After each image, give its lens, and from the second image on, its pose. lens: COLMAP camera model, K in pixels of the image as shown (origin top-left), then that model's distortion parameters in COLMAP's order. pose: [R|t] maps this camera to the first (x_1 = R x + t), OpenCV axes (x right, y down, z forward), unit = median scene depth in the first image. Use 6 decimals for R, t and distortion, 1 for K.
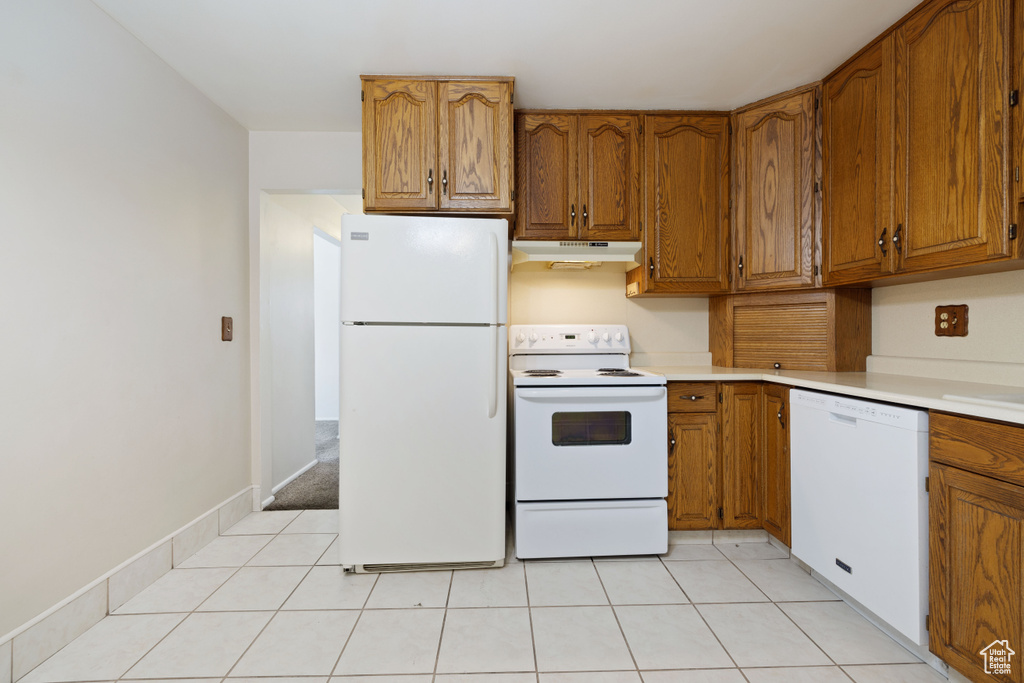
lens RADIAL K [[431.6, 0, 508.5], [0, 431.6, 334.6], [0, 0, 1]] dist [0.001682, -0.000055]
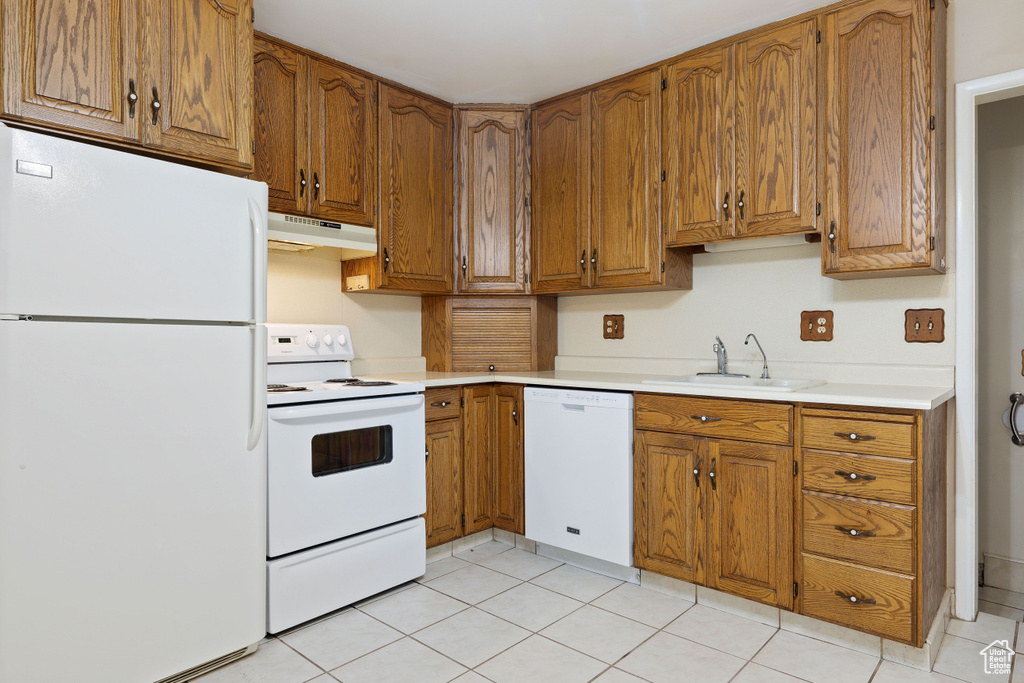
lens RADIAL K [[612.2, 0, 513.8], [0, 612.2, 337.0], [0, 0, 1]] dist [-0.001875, -0.001939]
pose [[0.689548, 0.000845, 0.724240, -0.442653], [-0.000588, 1.000000, -0.000607, 0.000100], [-0.724240, -0.000007, 0.689548, -0.039232]]
